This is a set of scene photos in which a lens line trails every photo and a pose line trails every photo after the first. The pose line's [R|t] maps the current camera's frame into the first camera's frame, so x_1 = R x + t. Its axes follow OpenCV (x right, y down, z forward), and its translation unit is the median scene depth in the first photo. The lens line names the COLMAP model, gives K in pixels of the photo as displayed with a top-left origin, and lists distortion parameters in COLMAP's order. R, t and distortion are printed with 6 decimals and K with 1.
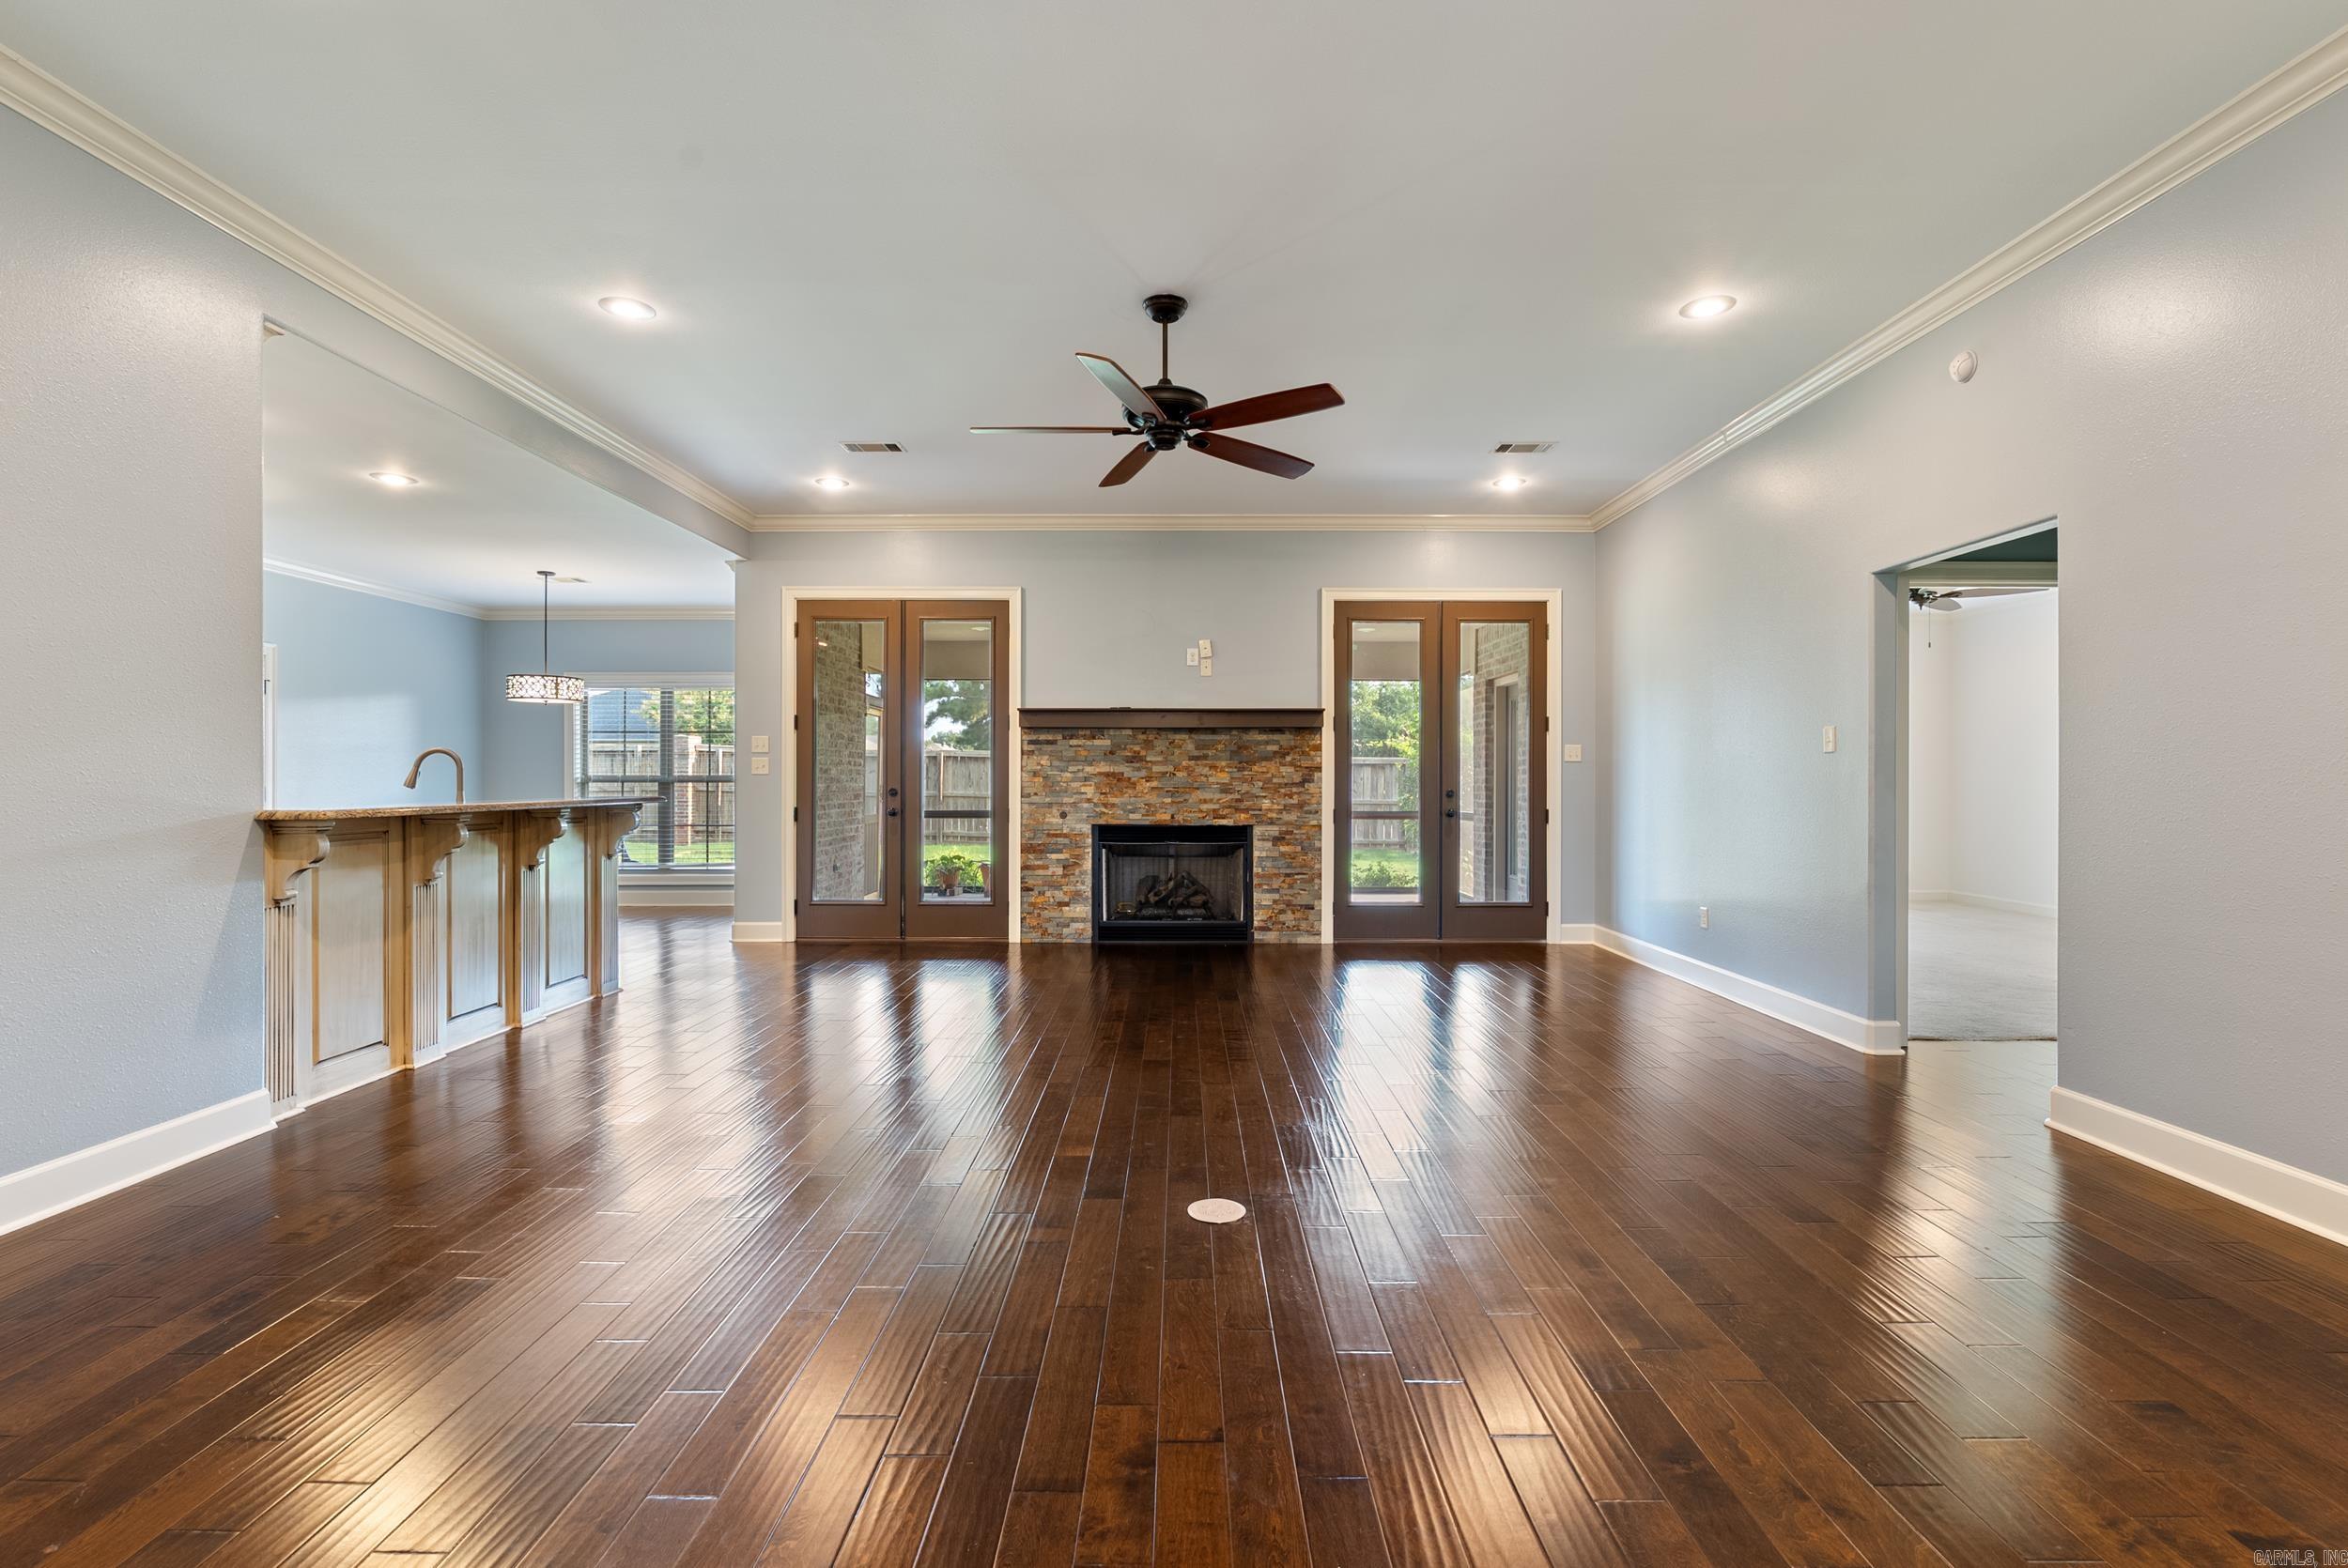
lens RADIAL K [[1041.1, 0, 1175.2], [0, 1041.1, 782.5], [0, 0, 1]] dist [-0.008758, 0.000580]
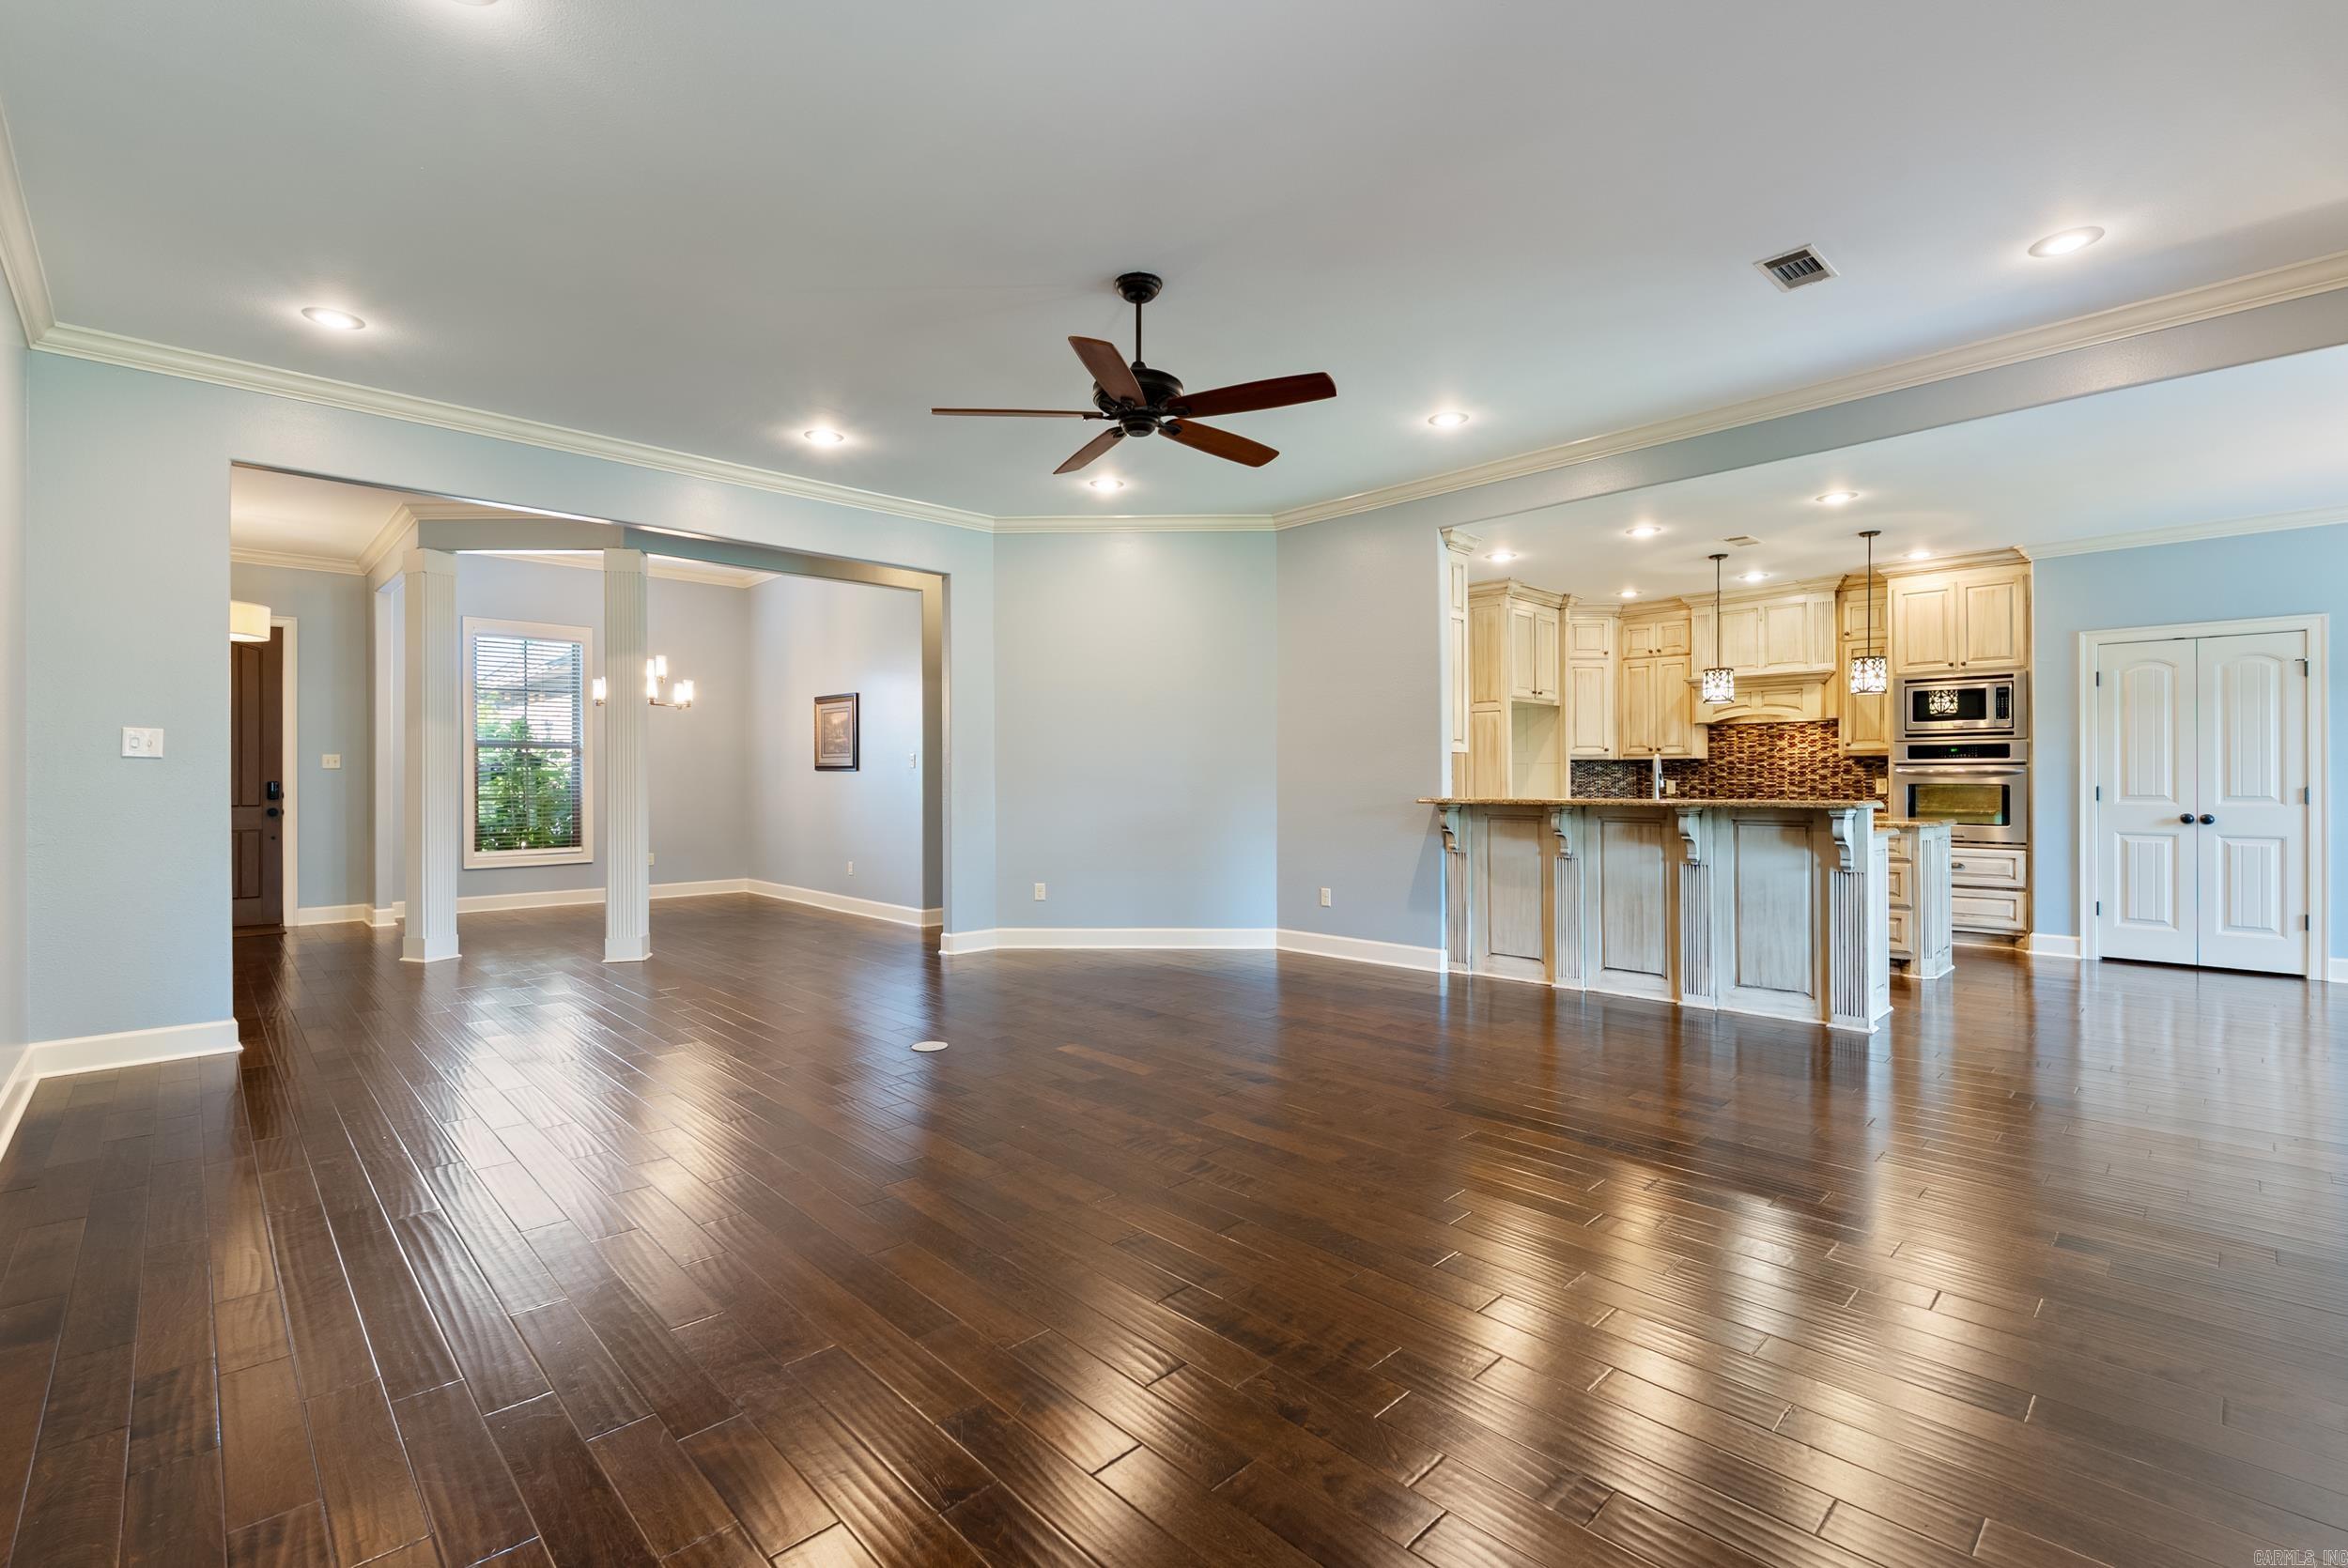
lens RADIAL K [[1041.1, 0, 1171.5], [0, 1041.1, 780.6], [0, 0, 1]] dist [-0.008758, 0.000580]
pose [[-0.716577, 0.002614, -0.697503, 0.351899], [0.000870, 0.999996, 0.002853, -0.004427], [0.697508, 0.001438, -0.716576, 0.938803]]
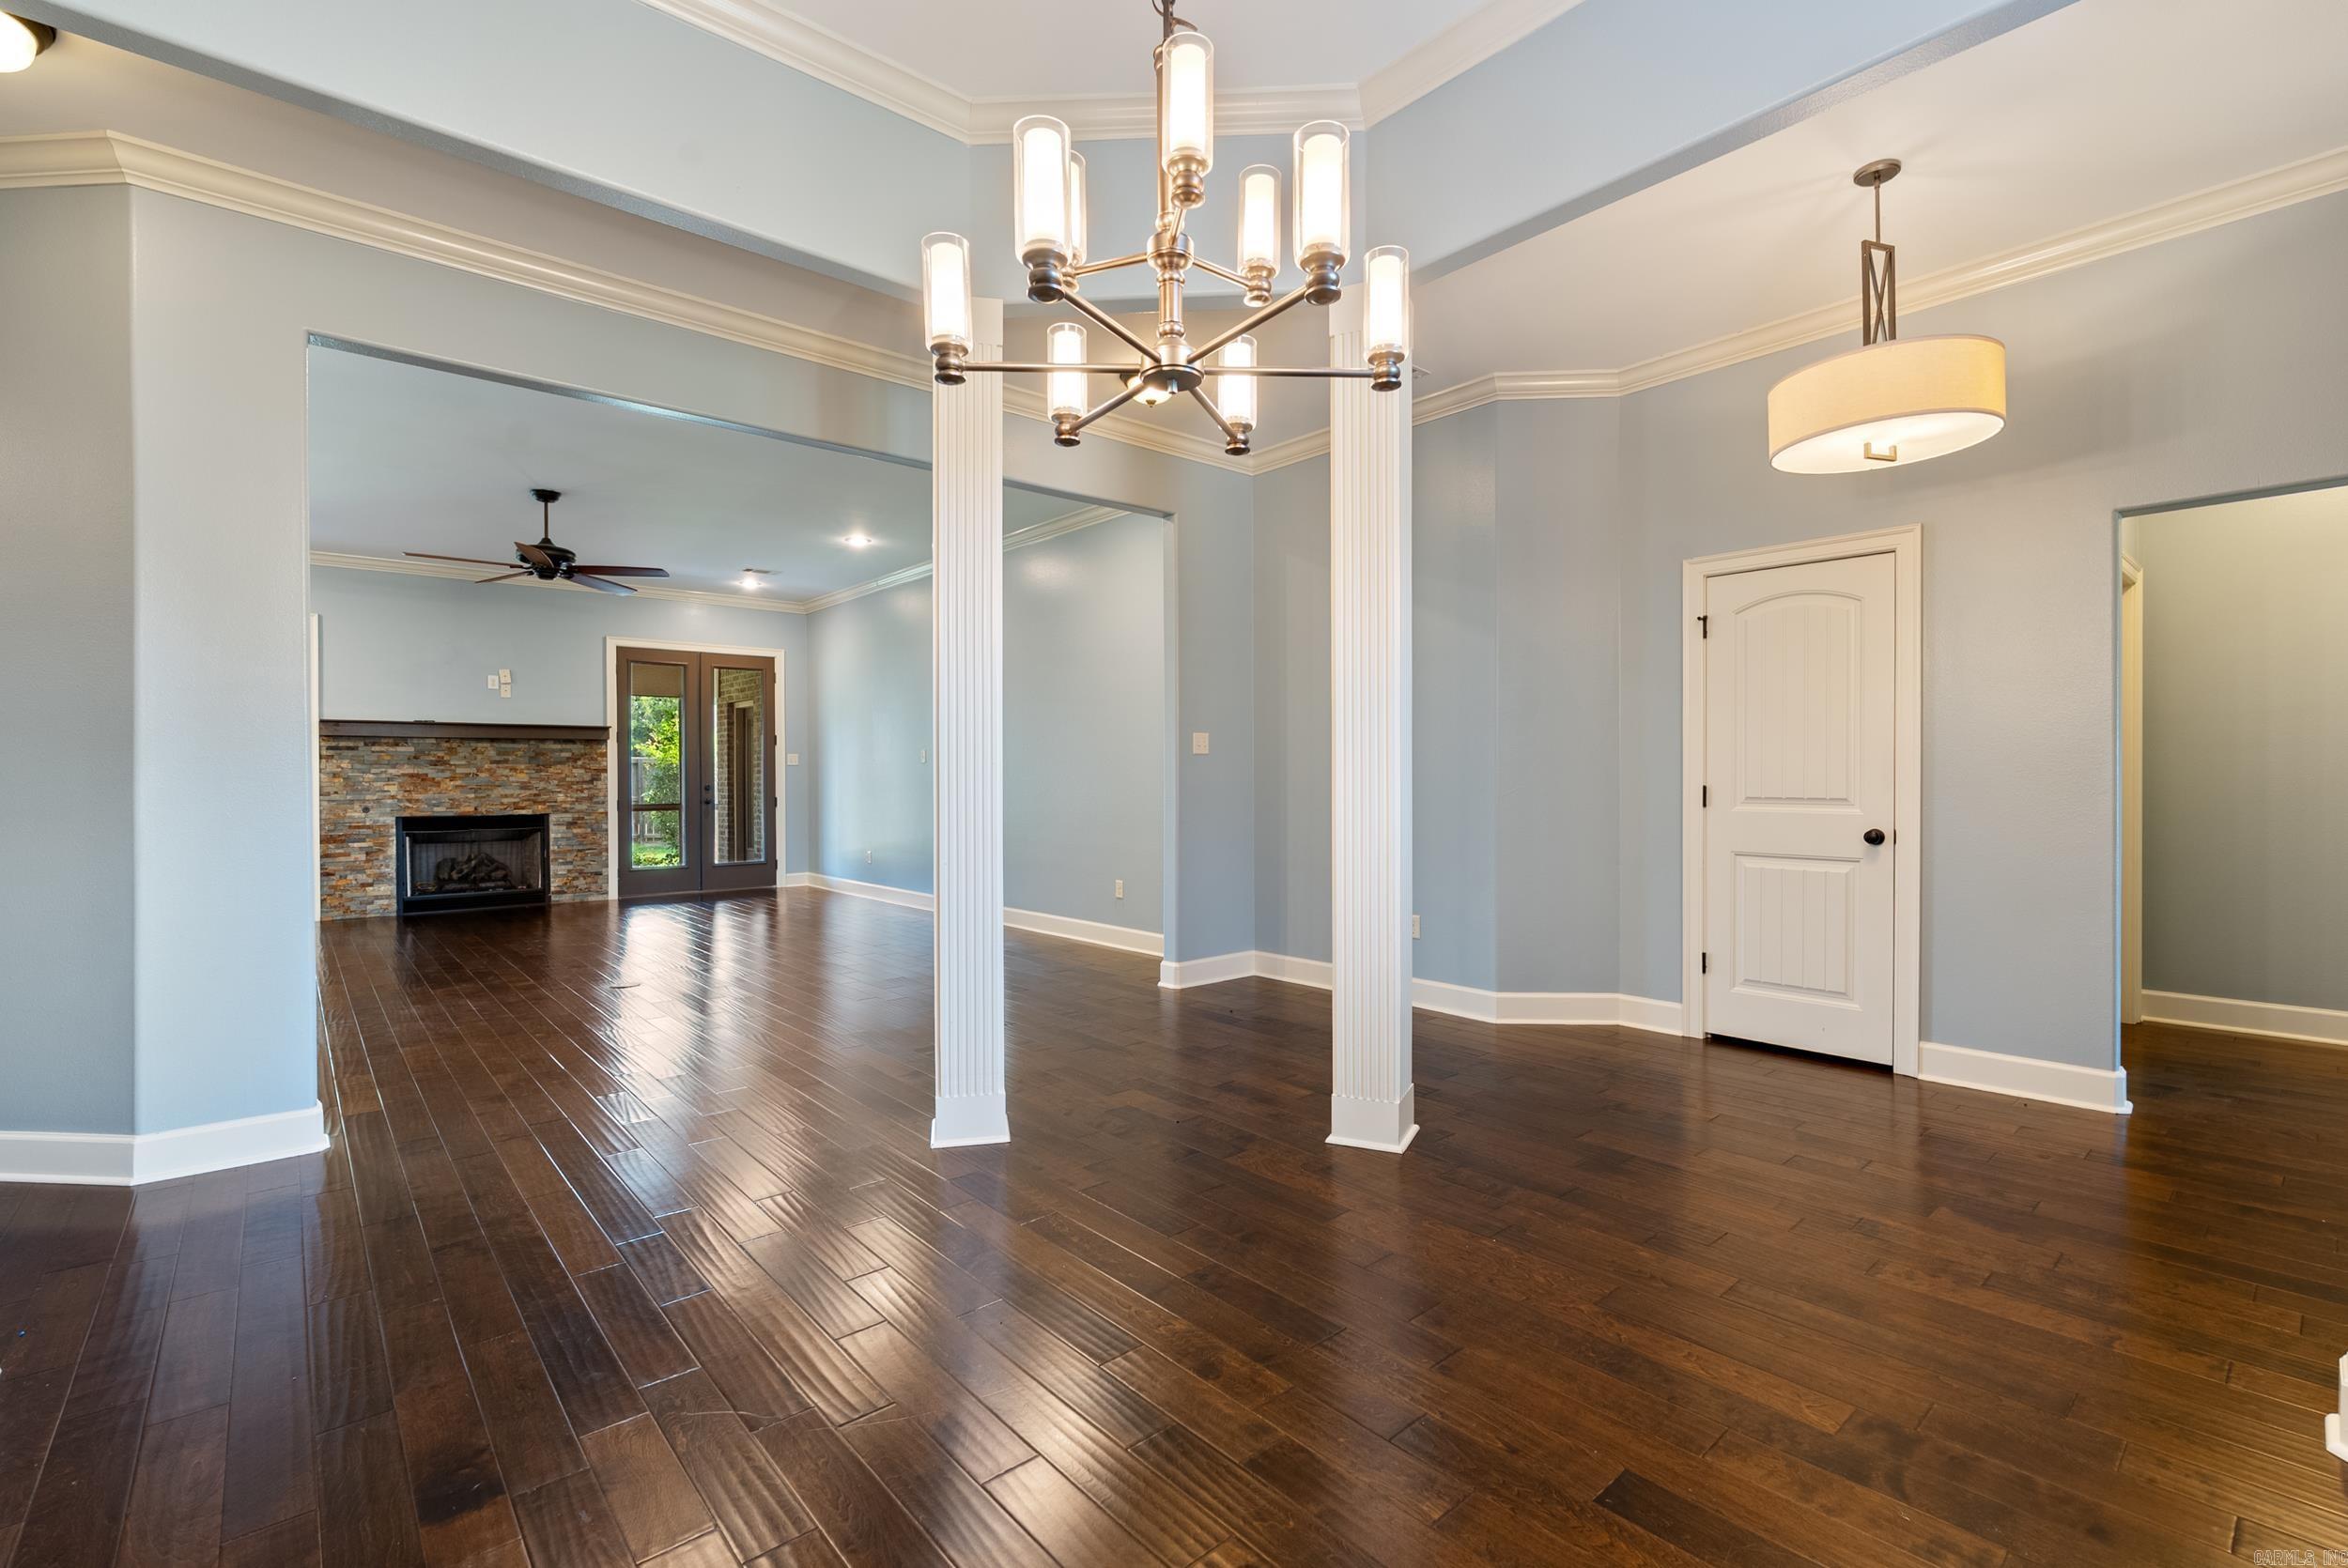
lens RADIAL K [[1041.1, 0, 1178.5], [0, 1041.1, 782.1], [0, 0, 1]] dist [-0.008758, 0.000580]
pose [[0.752443, -0.009129, 0.658594, -0.188363], [0.006999, 0.999958, 0.005864, -0.000796], [-0.658620, 0.000197, 0.752476, -0.497971]]
